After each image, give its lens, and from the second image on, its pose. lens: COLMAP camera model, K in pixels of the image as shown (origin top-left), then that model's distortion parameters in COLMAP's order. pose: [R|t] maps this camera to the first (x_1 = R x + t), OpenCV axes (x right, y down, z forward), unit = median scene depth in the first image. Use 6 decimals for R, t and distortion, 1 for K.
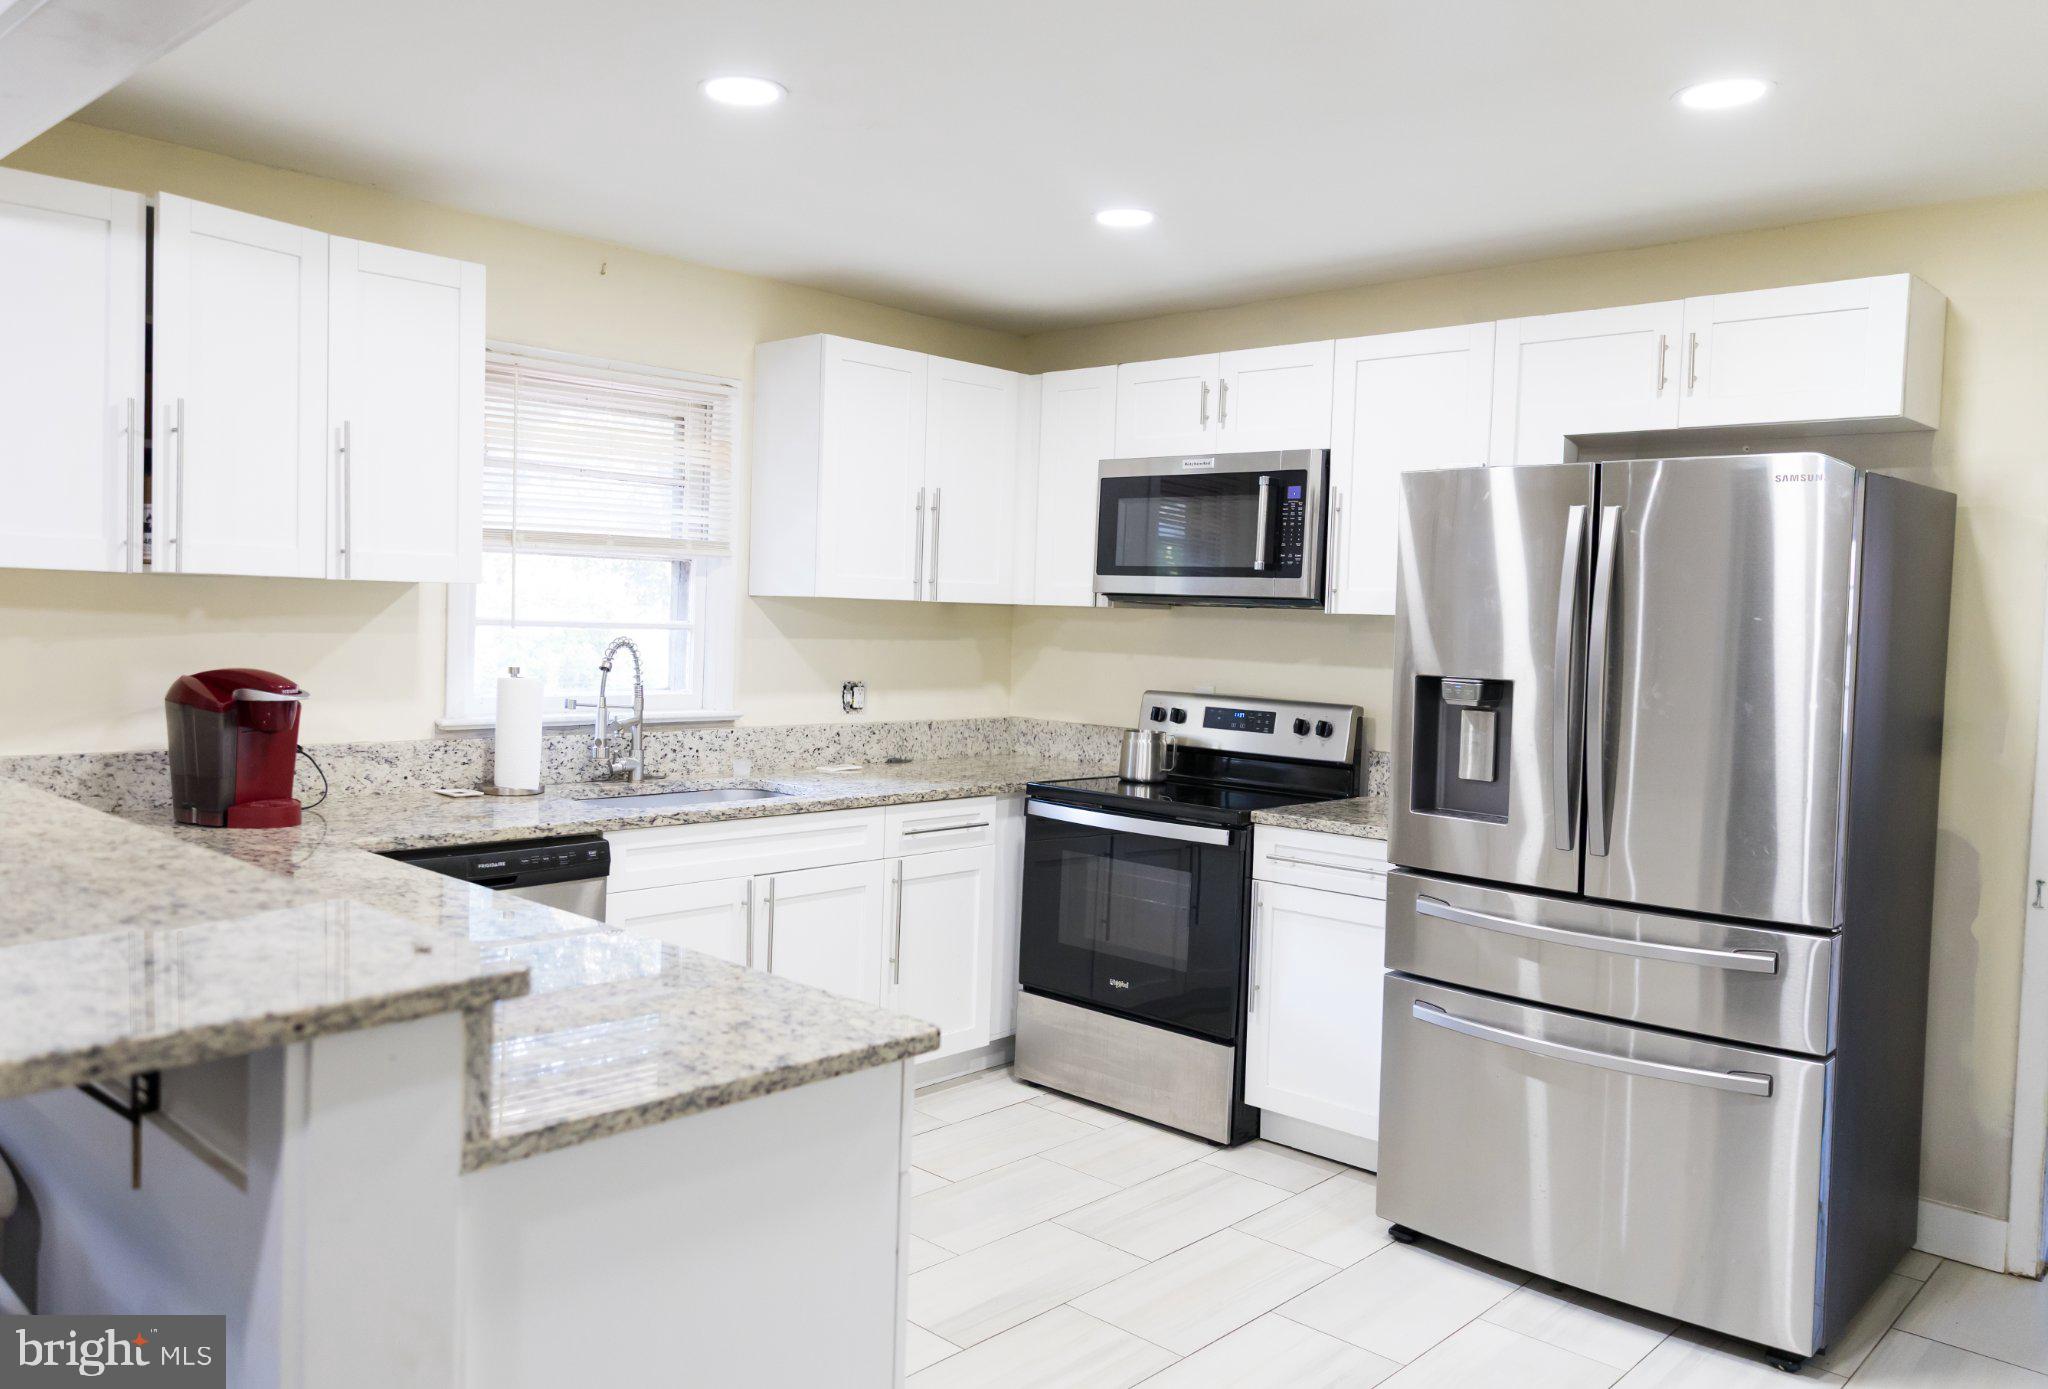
lens RADIAL K [[1475.3, 0, 1021.5], [0, 1475.3, 690.1], [0, 0, 1]] dist [0.007084, 0.001759]
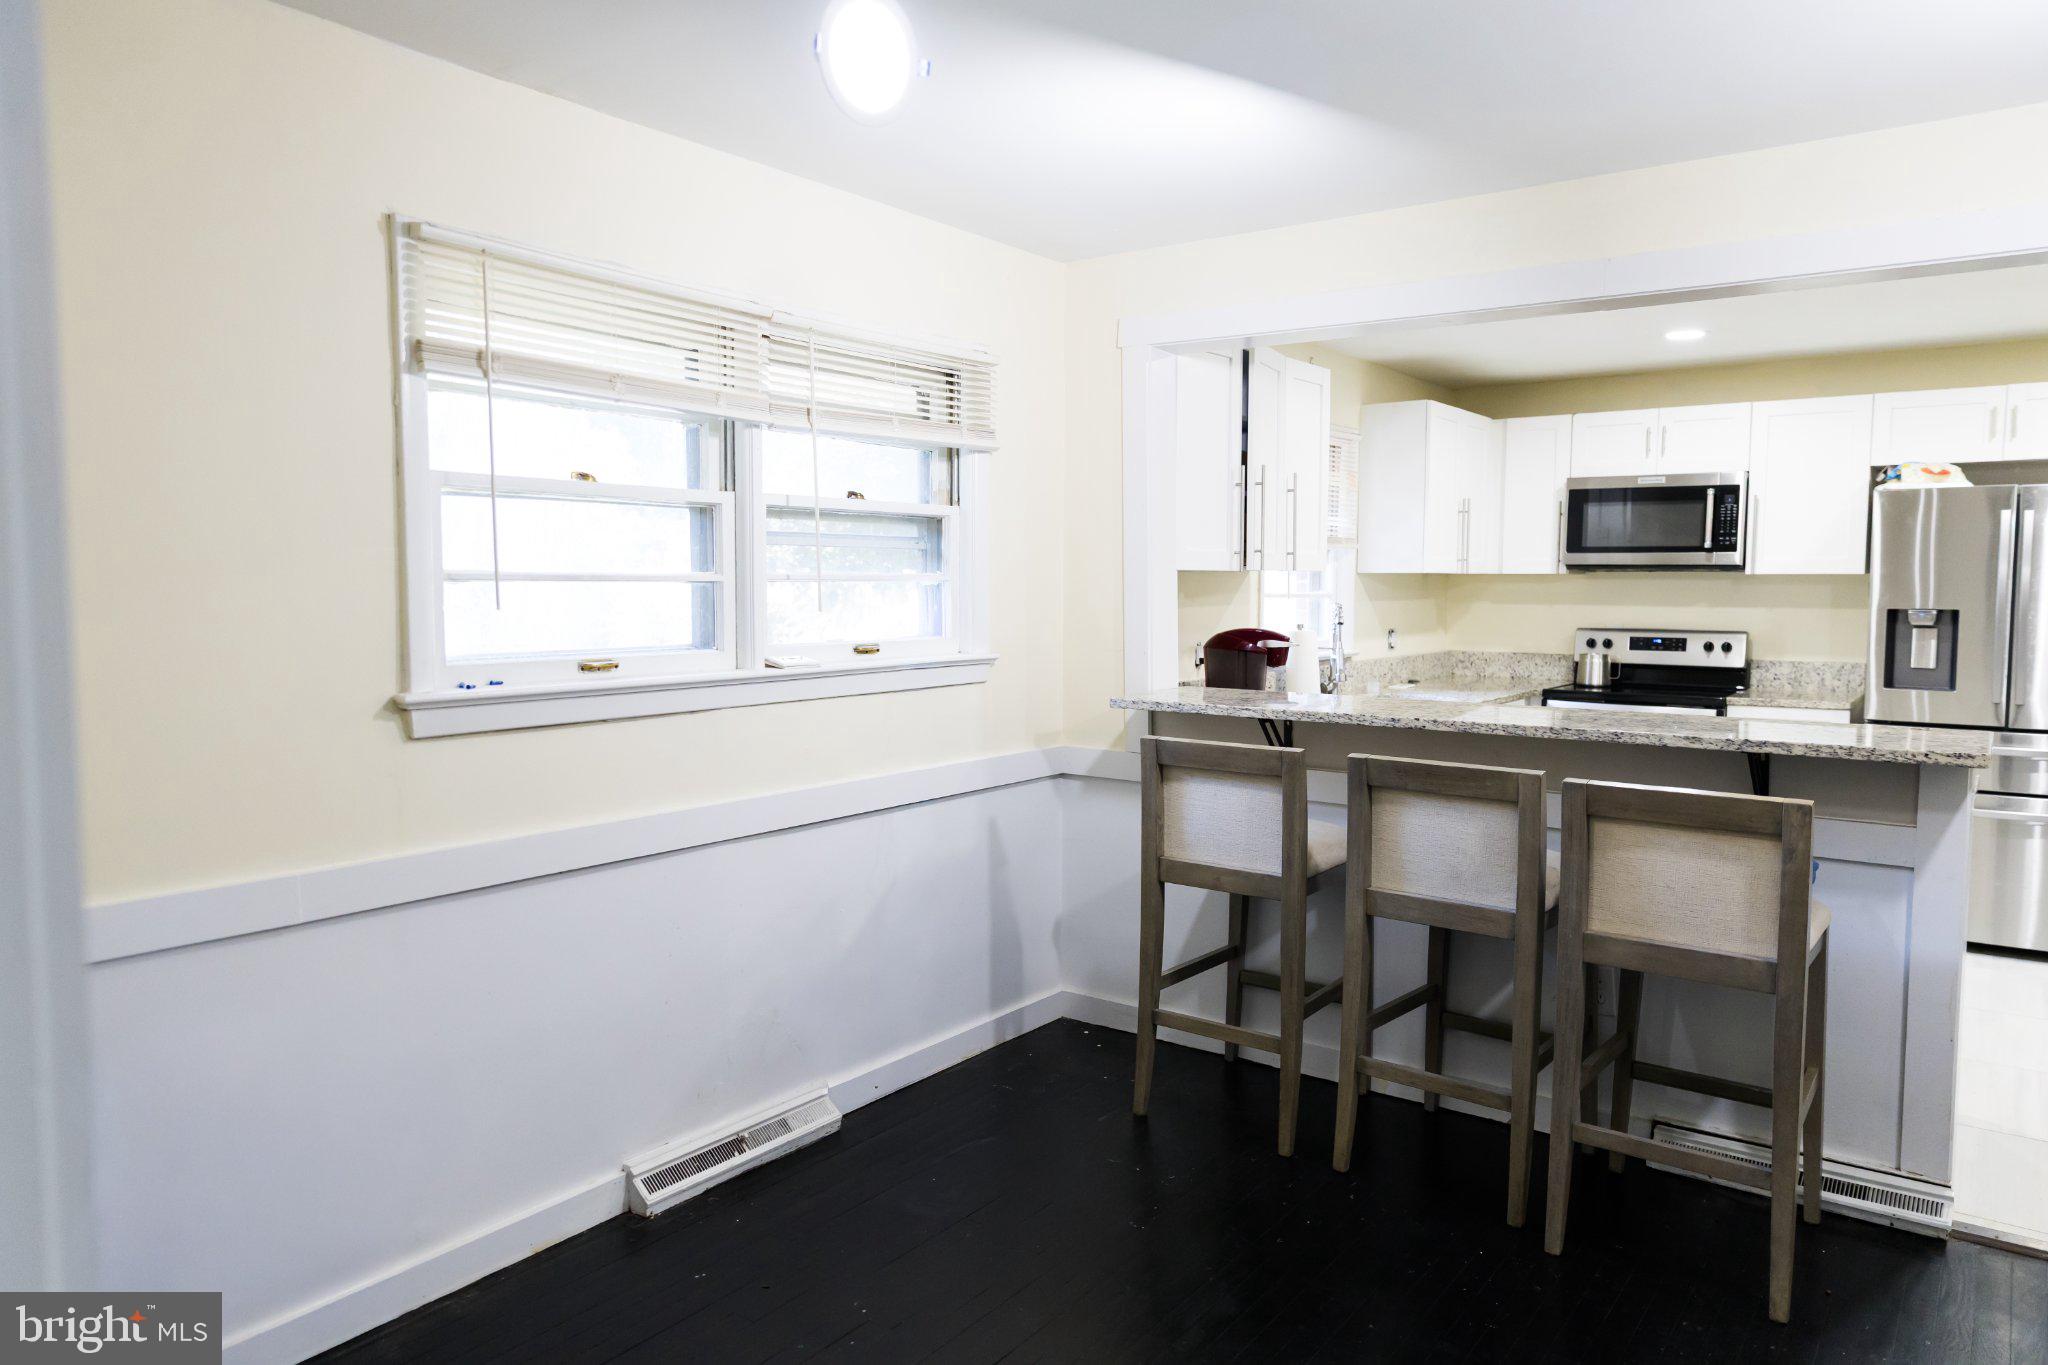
lens RADIAL K [[1342.9, 0, 1027.0], [0, 1342.9, 686.9], [0, 0, 1]] dist [-0.002499, 0.000205]
pose [[0.991130, -0.040135, 0.126693, -0.714669], [0.036396, 0.998835, 0.031688, -0.004017], [-0.127818, -0.026796, 0.991436, -0.327127]]
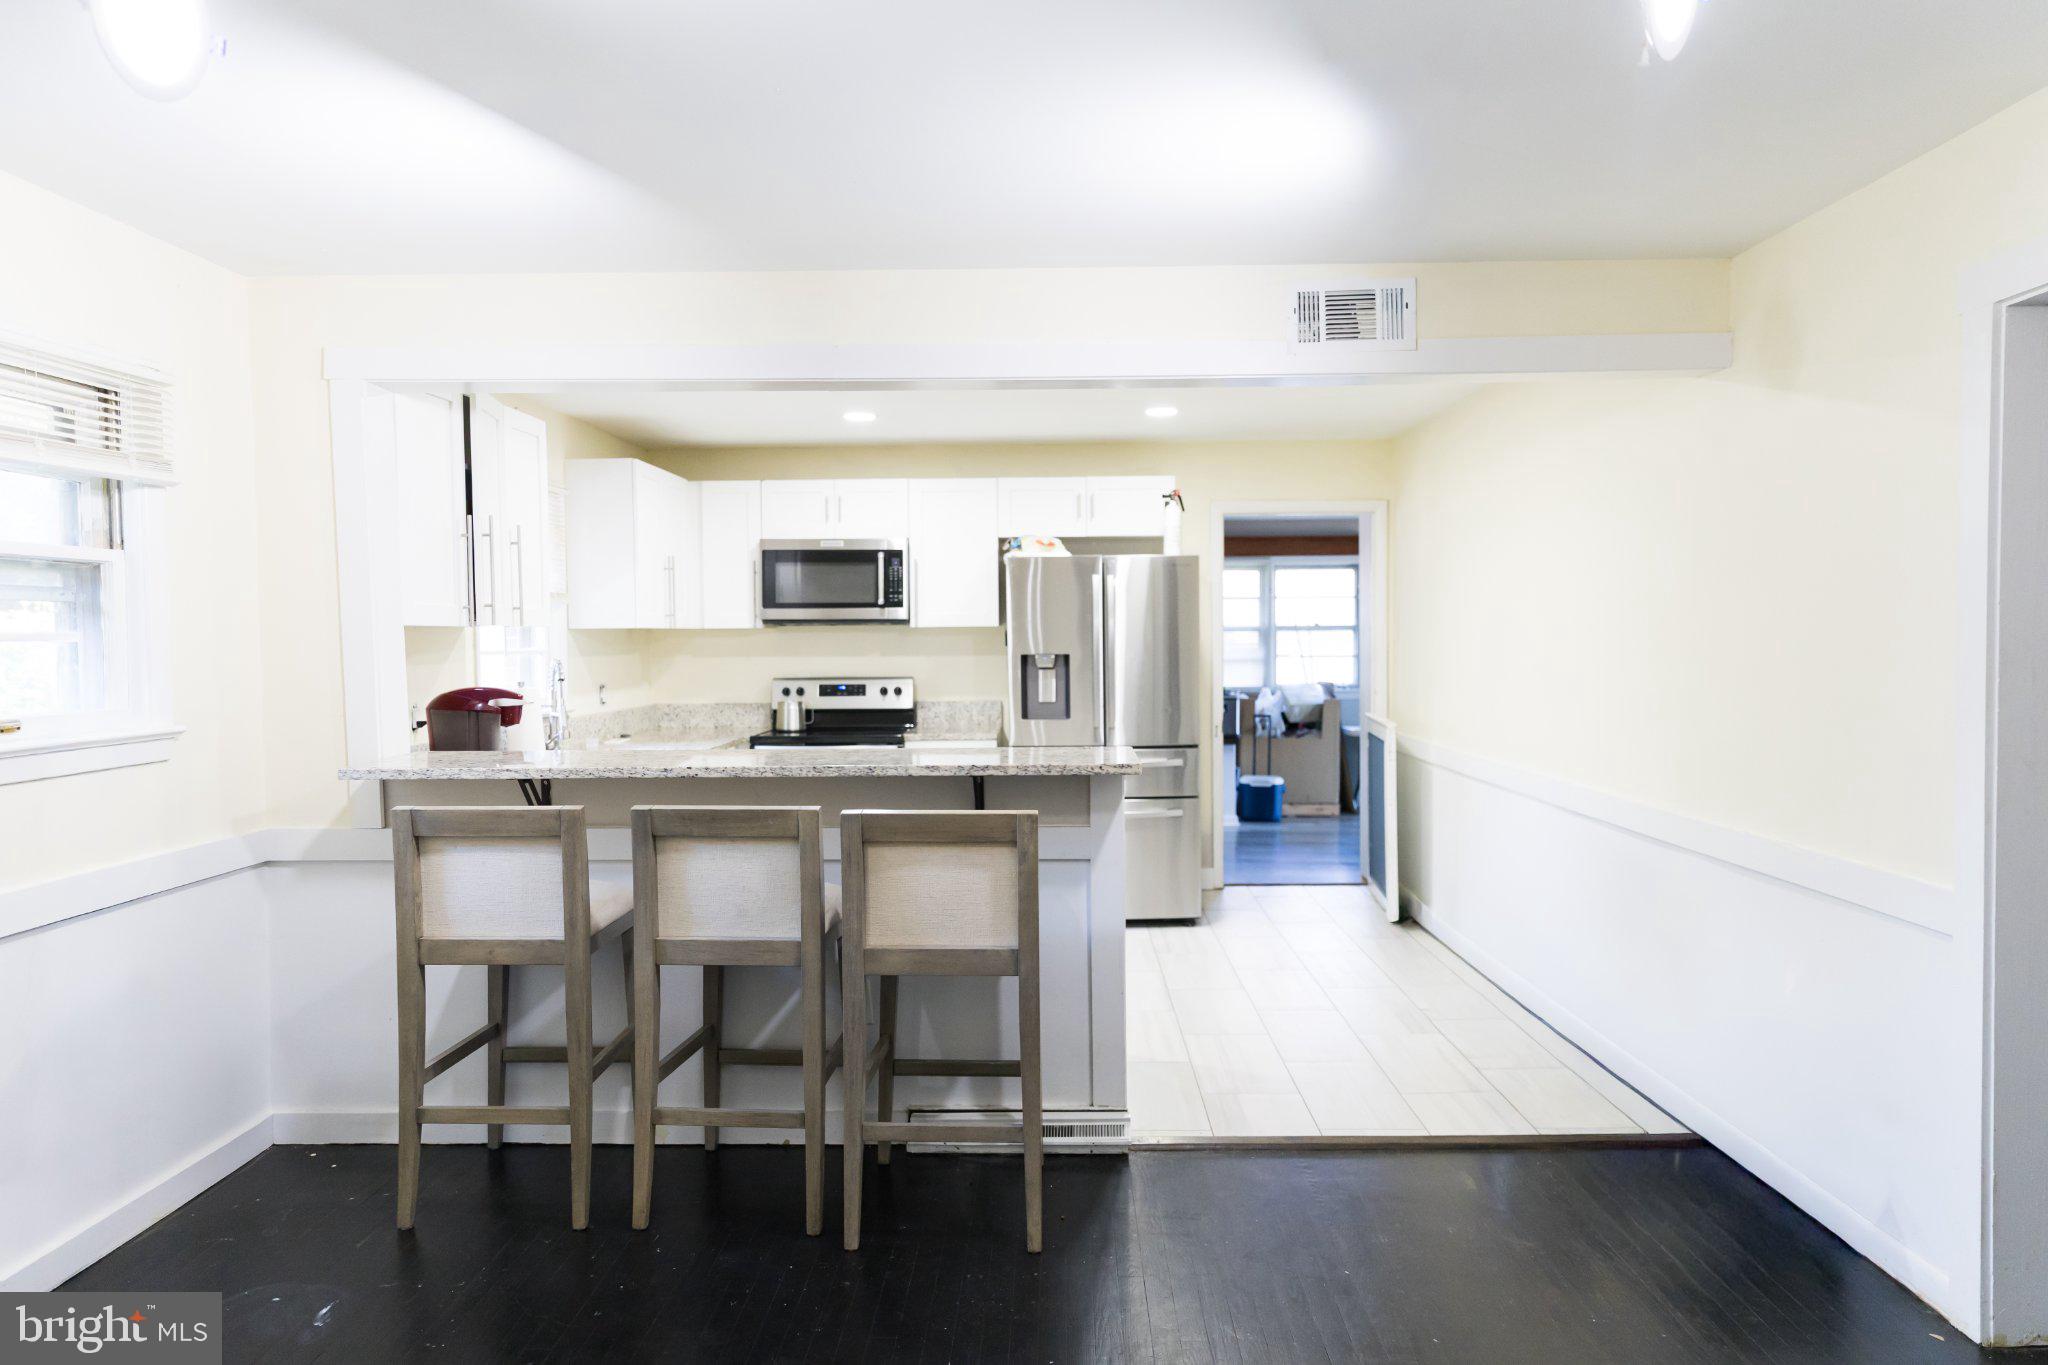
lens RADIAL K [[1347.2, 0, 1022.5], [0, 1347.2, 683.4], [0, 0, 1]] dist [-0.003210, 0.052850]
pose [[0.734309, -0.063701, 0.675820, -0.789701], [0.068040, 0.997480, 0.020091, -0.005537], [-0.675397, 0.031230, 0.736793, -0.315409]]
